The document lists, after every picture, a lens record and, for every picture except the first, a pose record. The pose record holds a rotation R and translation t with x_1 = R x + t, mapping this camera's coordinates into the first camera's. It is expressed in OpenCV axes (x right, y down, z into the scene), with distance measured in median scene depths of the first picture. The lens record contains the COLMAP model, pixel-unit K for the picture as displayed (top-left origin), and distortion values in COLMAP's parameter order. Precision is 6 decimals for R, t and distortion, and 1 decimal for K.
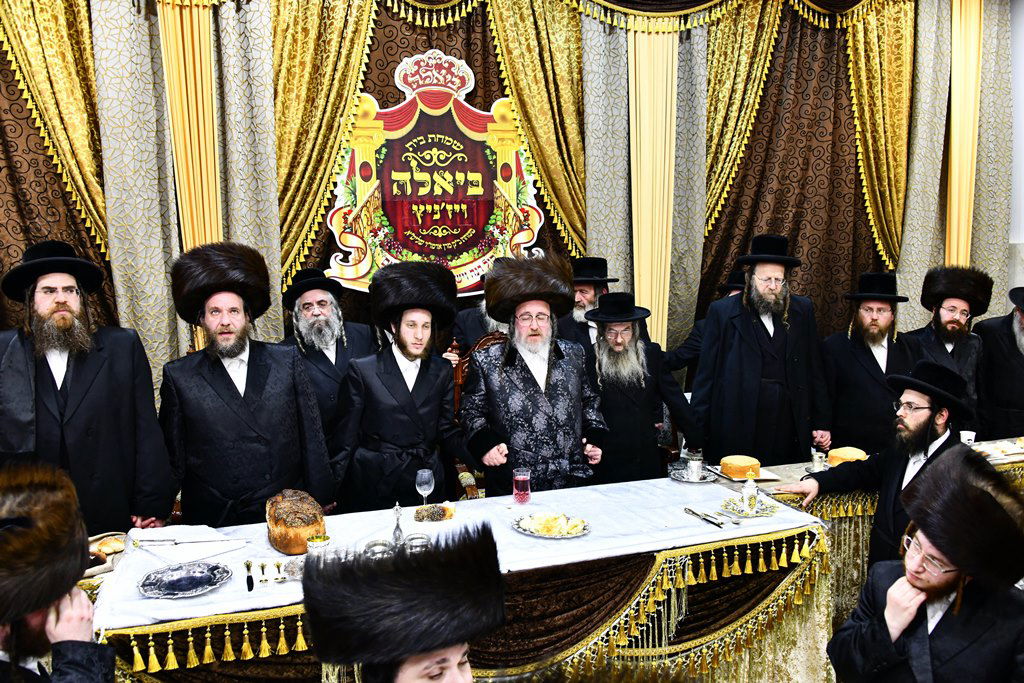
lens RADIAL K [[766.8, 0, 510.8], [0, 766.8, 338.4], [0, 0, 1]] dist [-0.028766, -0.013005]
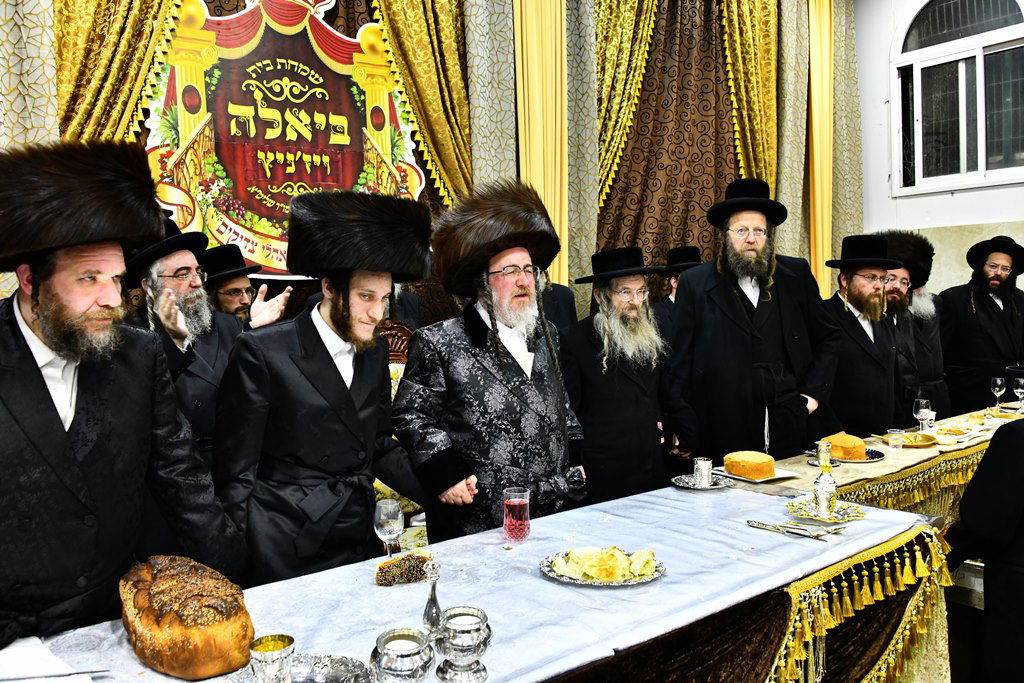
lens RADIAL K [[766.8, 0, 503.2], [0, 766.8, 349.2], [0, 0, 1]] dist [-0.028766, -0.013005]
pose [[0.951852, -0.033565, 0.304715, -0.132052], [0.043967, 0.998659, -0.027338, 0.044579], [-0.303389, 0.039419, 0.952051, 0.238629]]
